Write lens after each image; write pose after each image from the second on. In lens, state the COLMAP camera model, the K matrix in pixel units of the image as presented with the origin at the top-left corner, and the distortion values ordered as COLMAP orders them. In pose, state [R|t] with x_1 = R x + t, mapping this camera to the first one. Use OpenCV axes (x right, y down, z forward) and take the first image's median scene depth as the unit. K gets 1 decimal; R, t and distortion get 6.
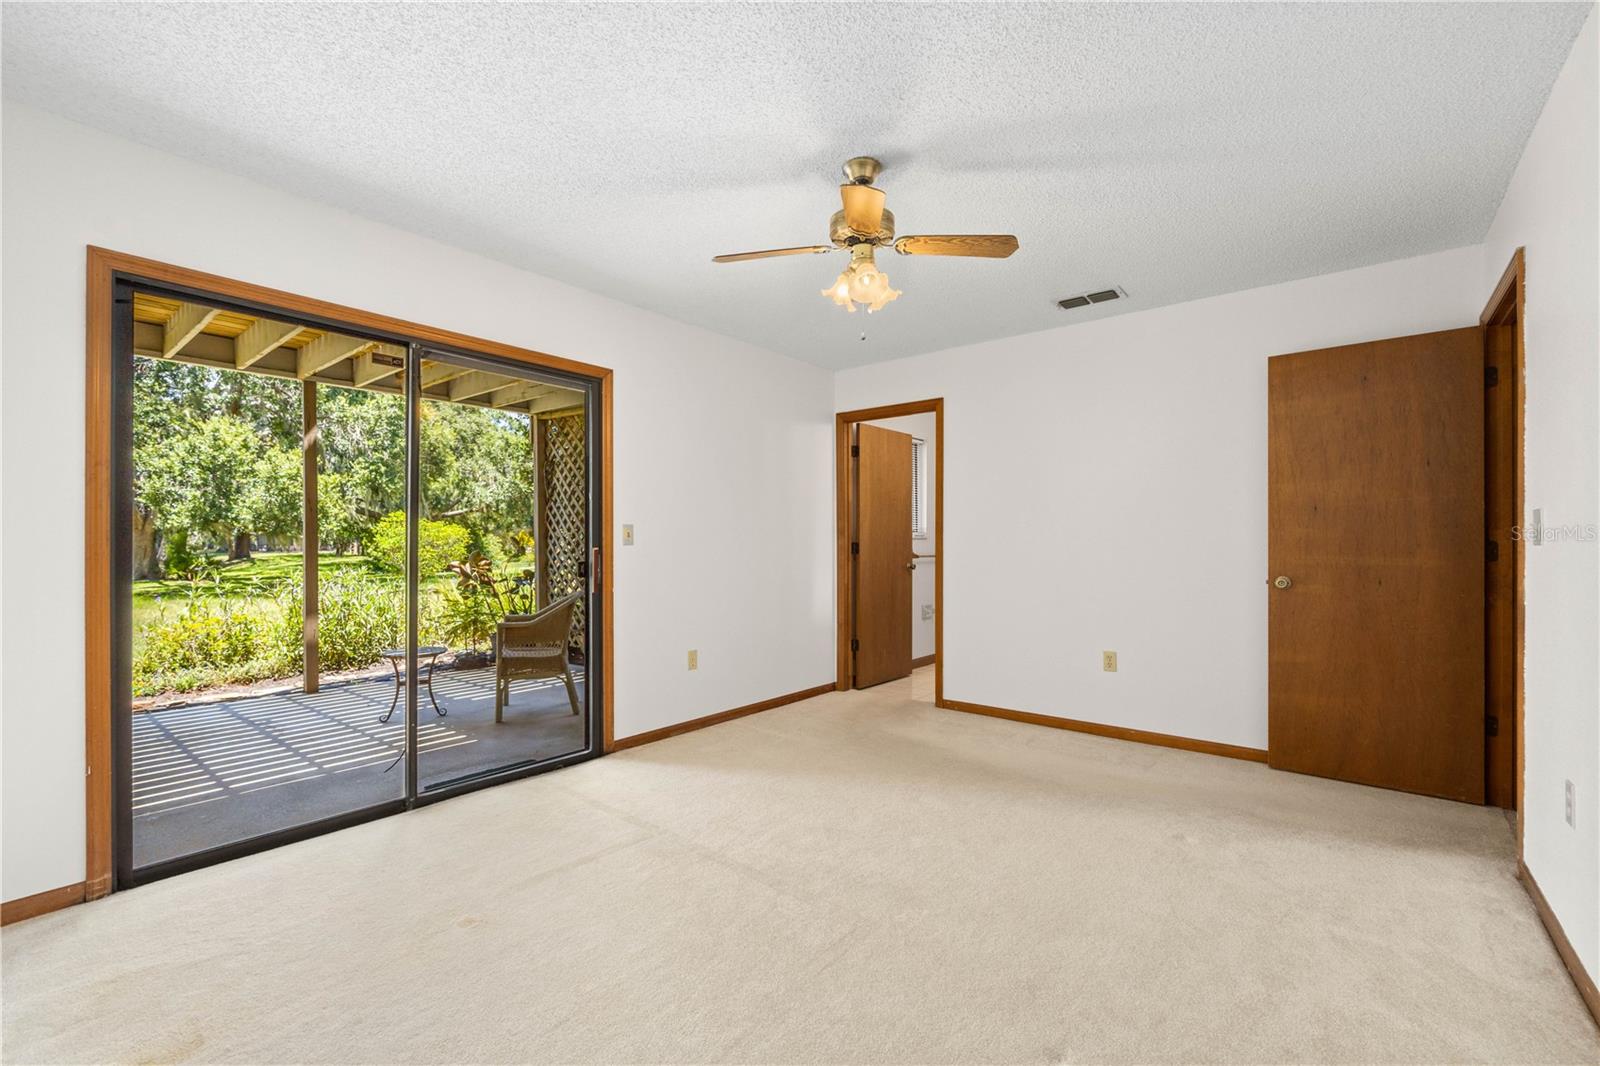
lens RADIAL K [[680.9, 0, 800.1], [0, 680.9, 539.1], [0, 0, 1]] dist [-0.006211, -0.000261]
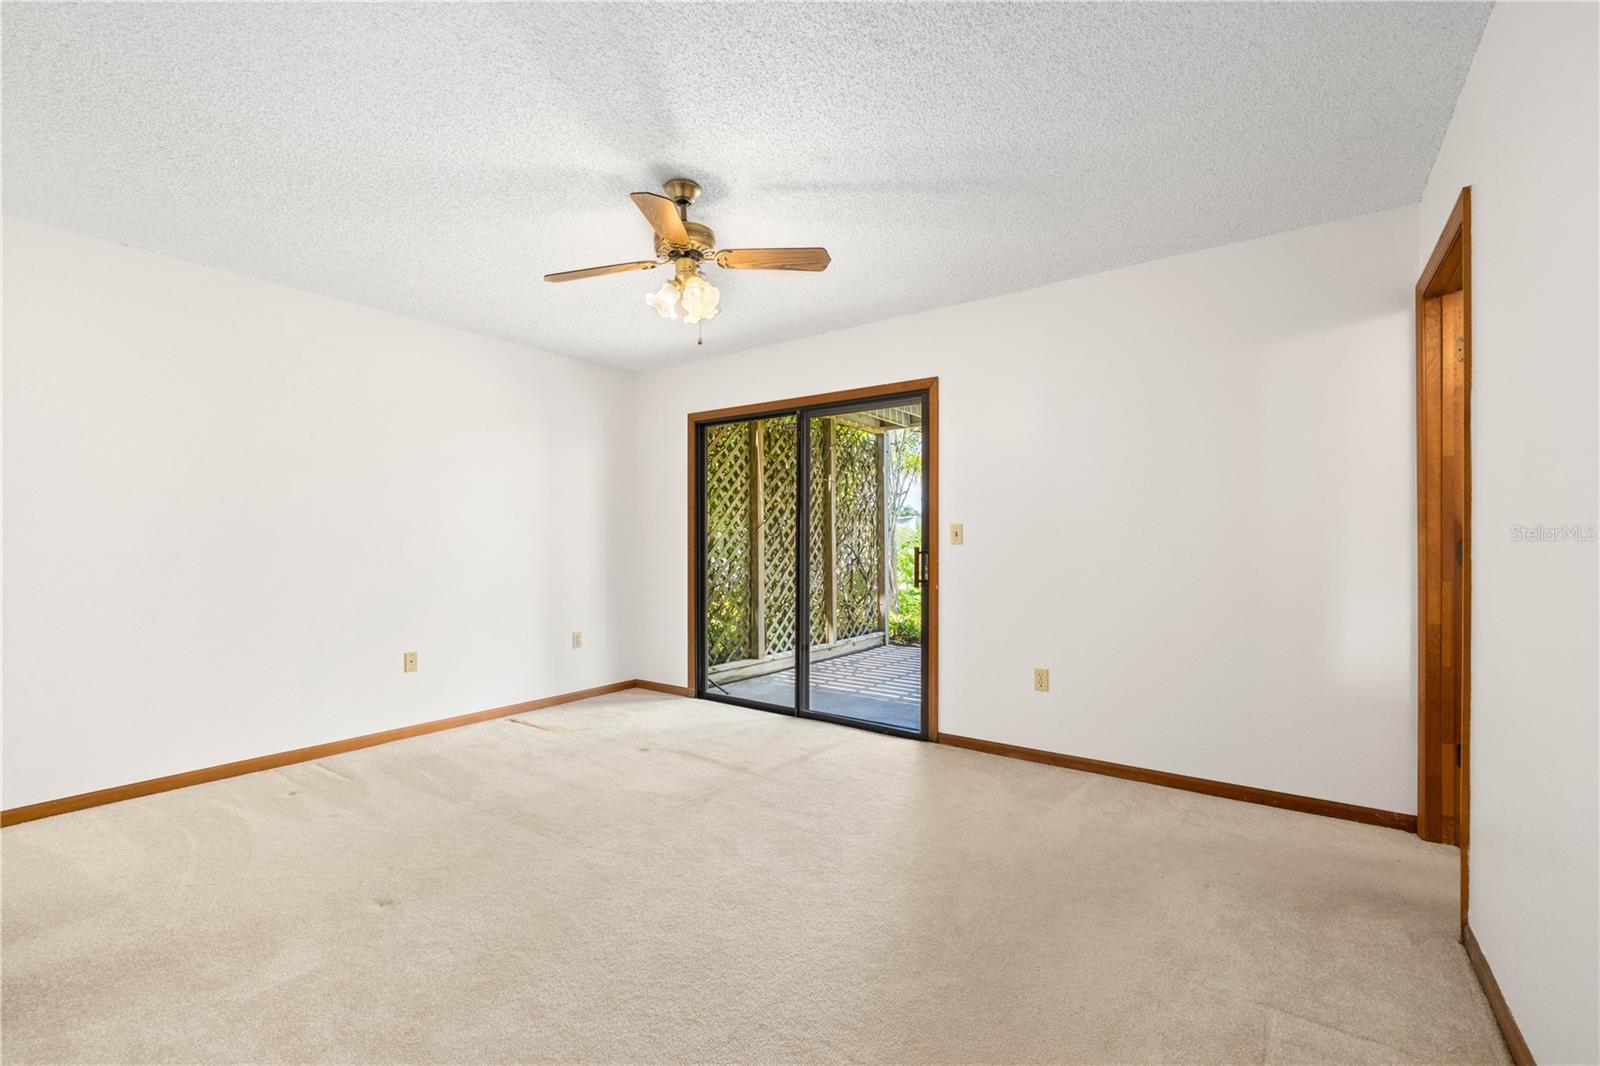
lens RADIAL K [[680.9, 0, 800.2], [0, 680.9, 538.9], [0, 0, 1]] dist [-0.006211, -0.000261]
pose [[0.051349, -0.012225, -0.998606, 0.752473], [-0.000279, 0.999925, -0.012255, 0.013663], [0.998681, 0.000908, 0.051341, 0.729028]]
